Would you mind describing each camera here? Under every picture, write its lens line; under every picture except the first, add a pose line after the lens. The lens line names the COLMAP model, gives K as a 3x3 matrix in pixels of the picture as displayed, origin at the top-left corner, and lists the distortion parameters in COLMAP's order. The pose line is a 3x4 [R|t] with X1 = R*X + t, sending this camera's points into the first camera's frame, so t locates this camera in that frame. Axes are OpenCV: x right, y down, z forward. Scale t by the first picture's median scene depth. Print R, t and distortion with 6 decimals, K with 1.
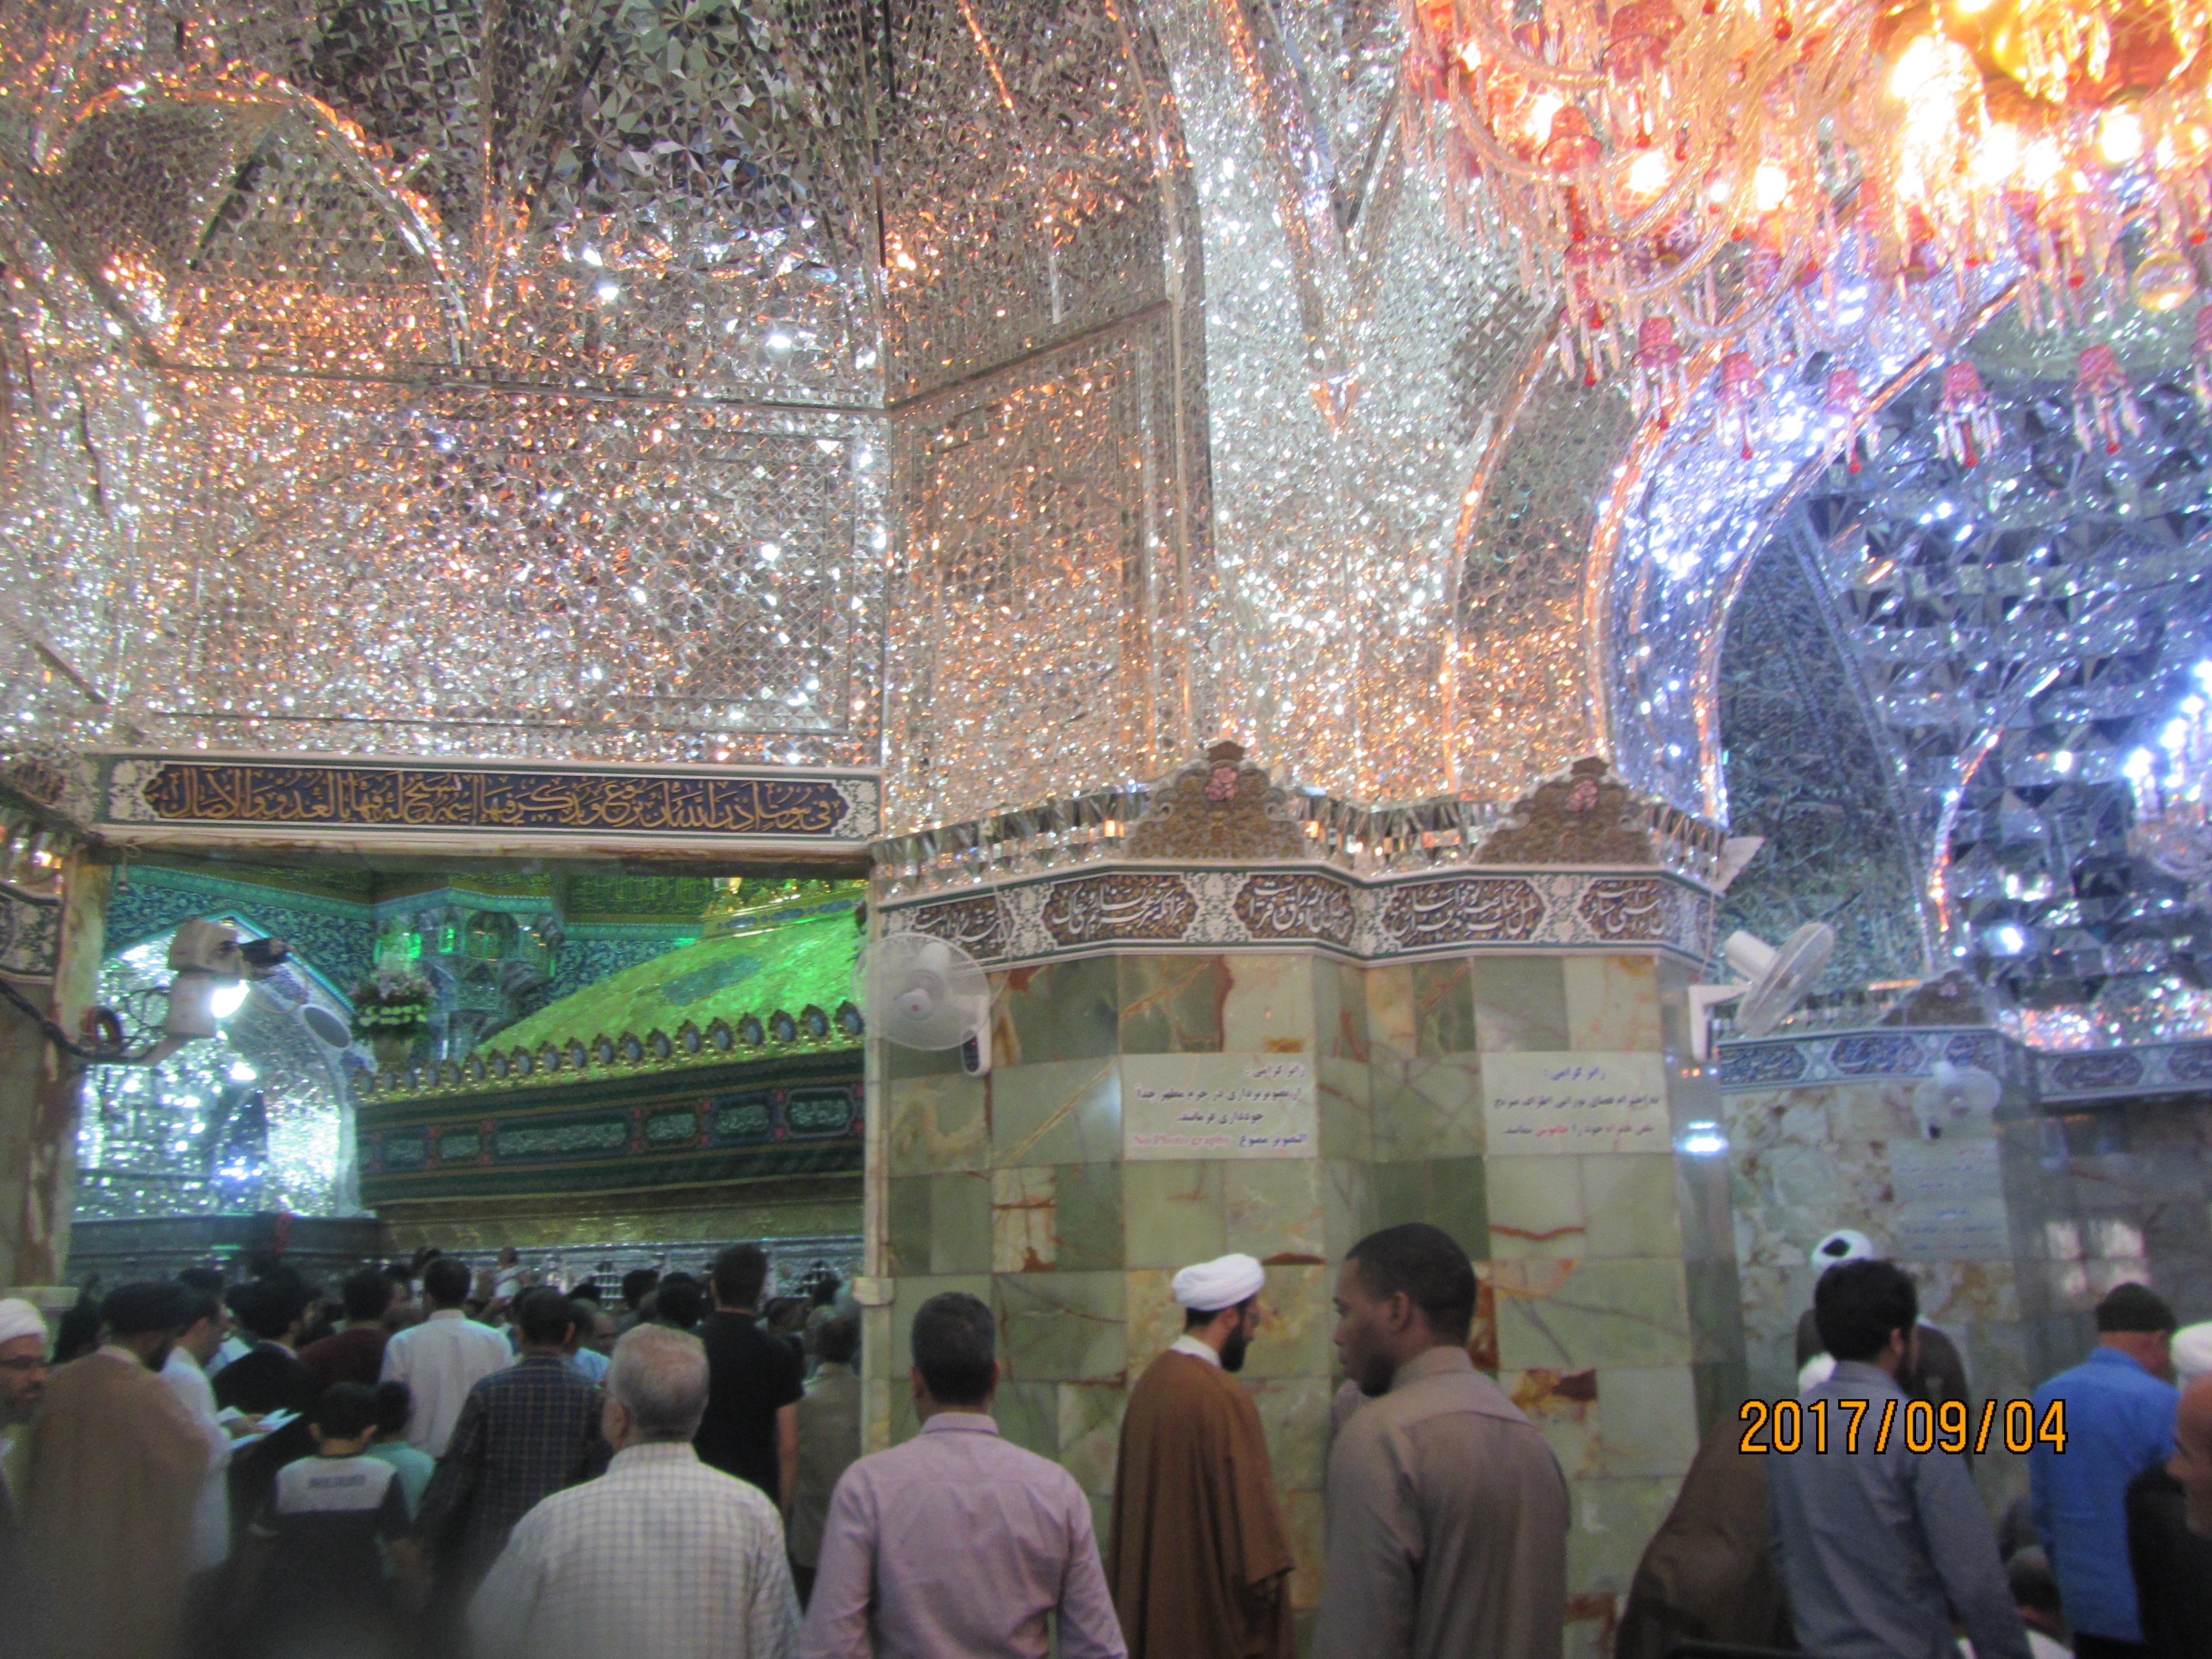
lens RADIAL K [[1831.2, 0, 1106.0], [0, 1831.2, 829.5], [0, 0, 1]] dist [-0.002667, -0.006618]
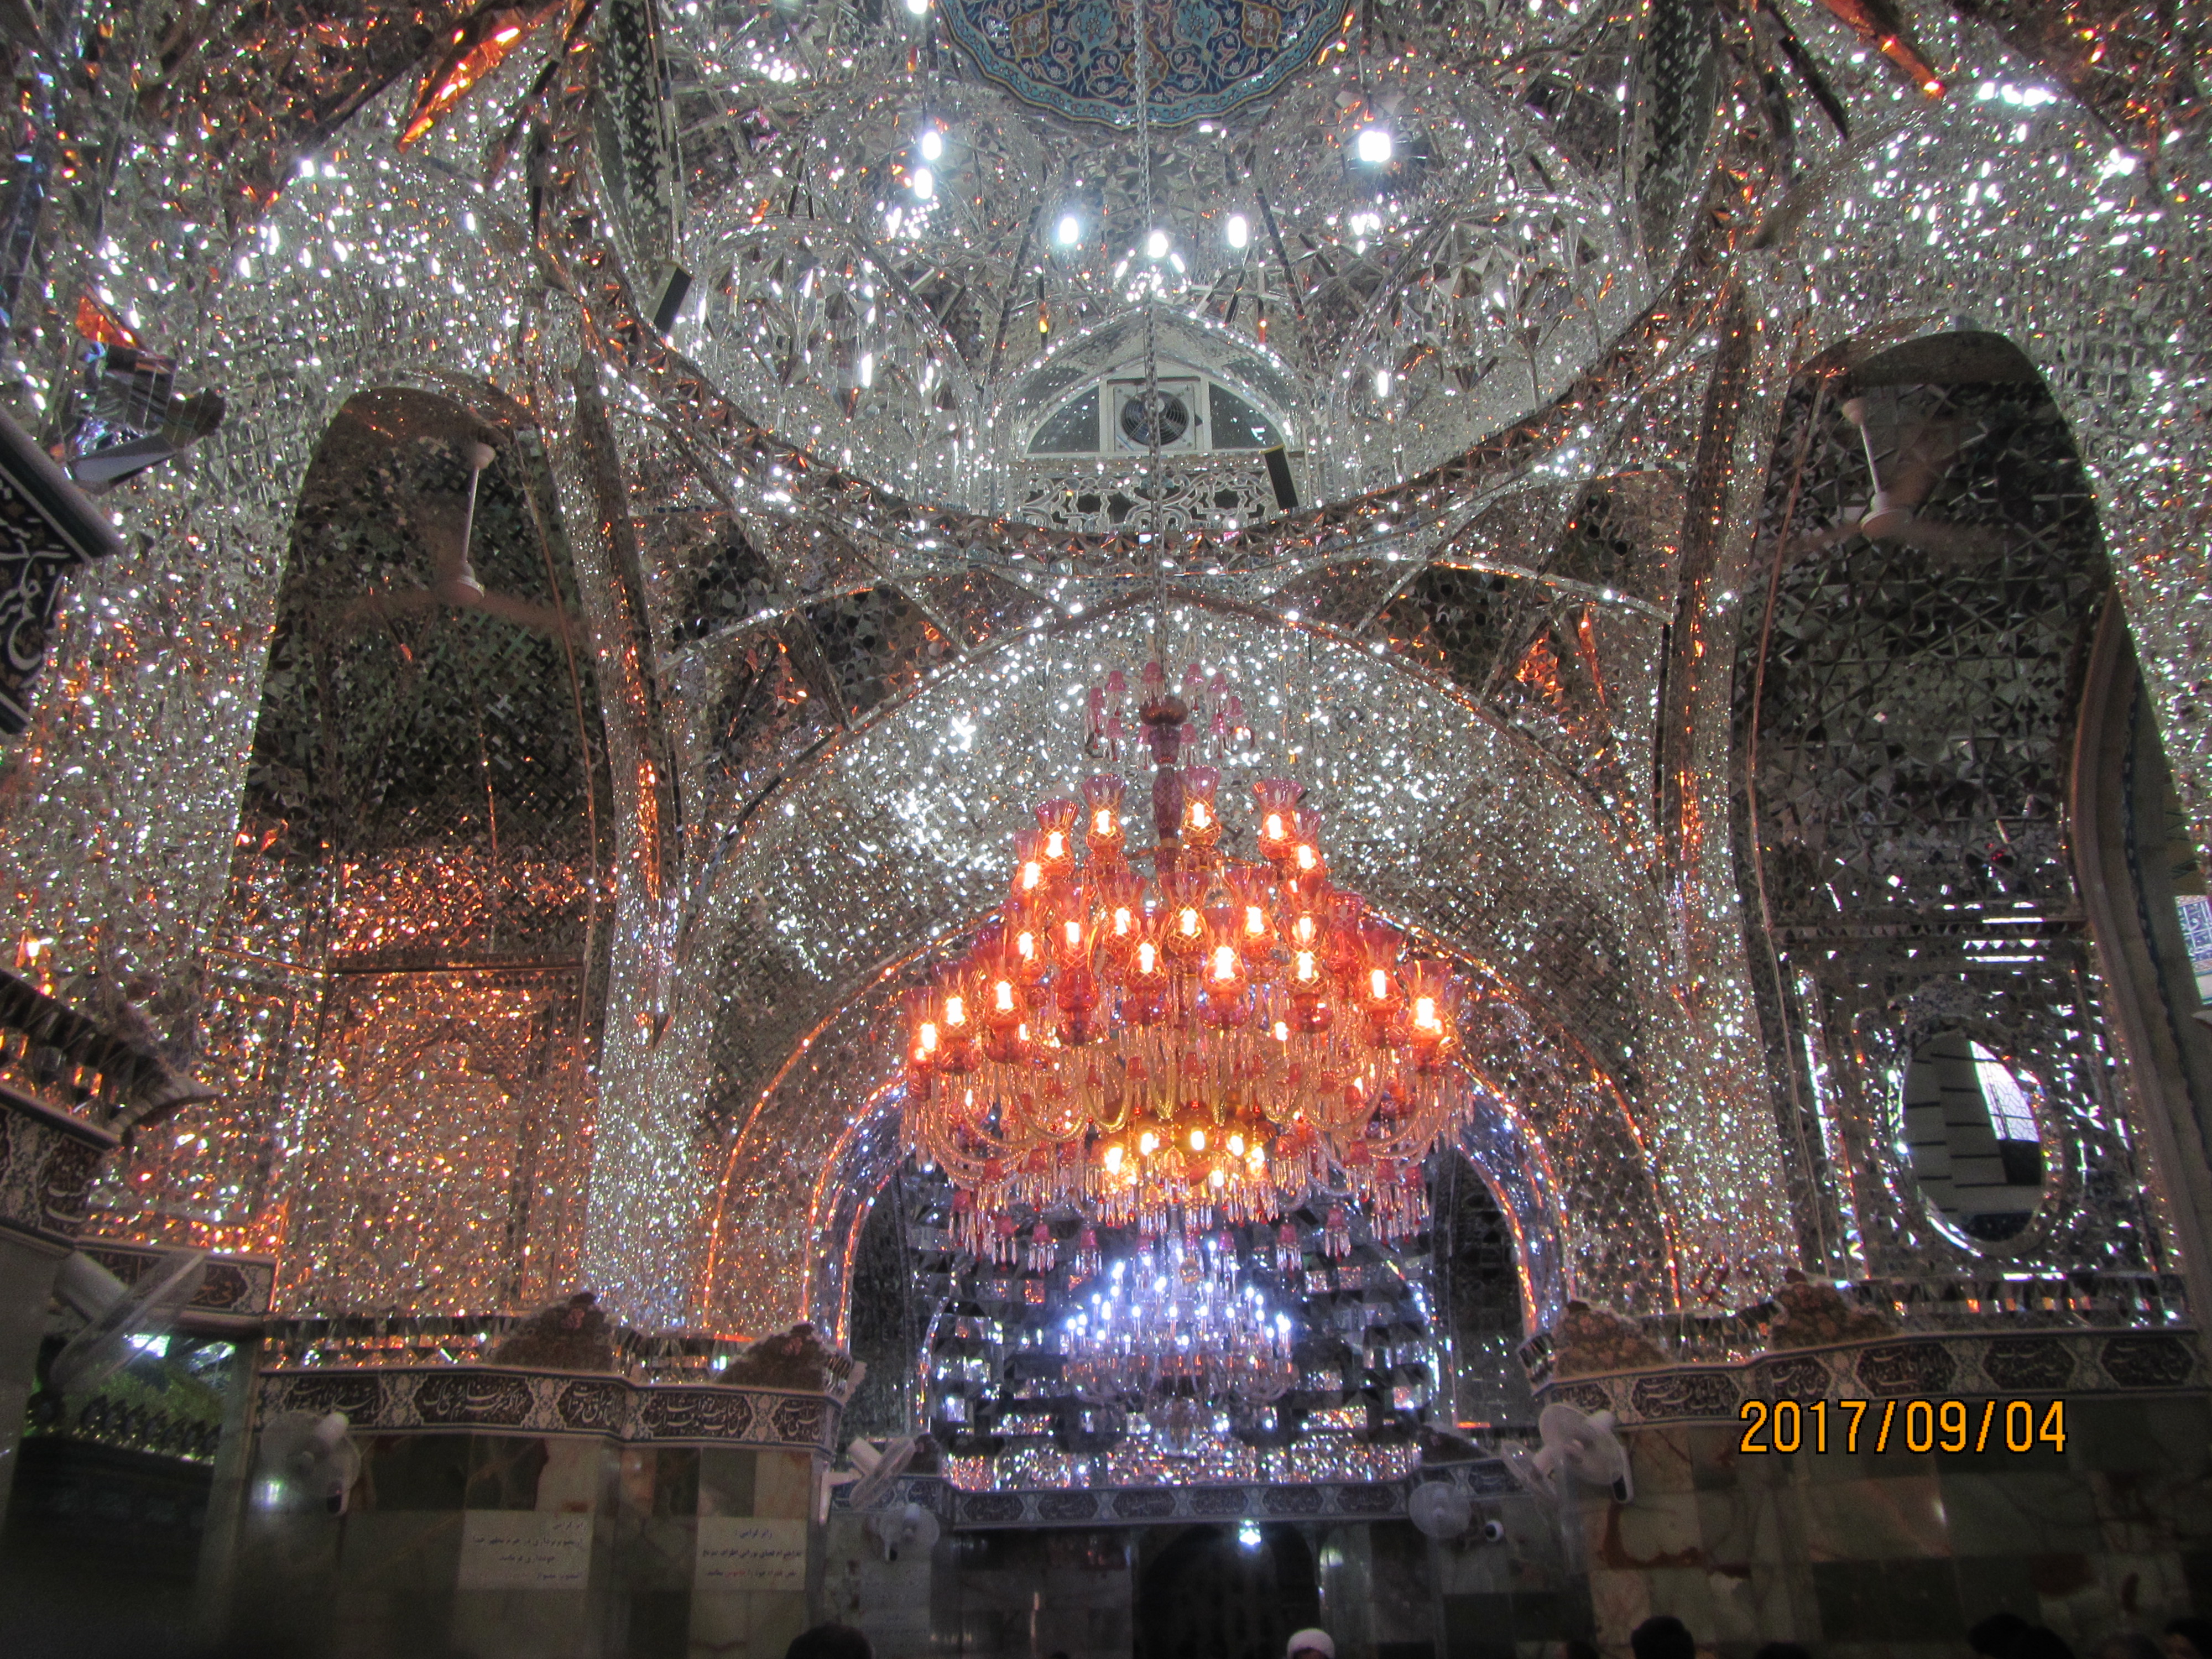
lens RADIAL K [[1831.2, 0, 1106.0], [0, 1831.2, 829.5], [0, 0, 1]] dist [-0.002667, -0.006618]
pose [[0.825179, 0.232350, 0.514872, -0.414608], [-0.134961, 0.966183, -0.219716, -0.134275], [-0.548512, 0.111817, 0.828633, -0.472217]]
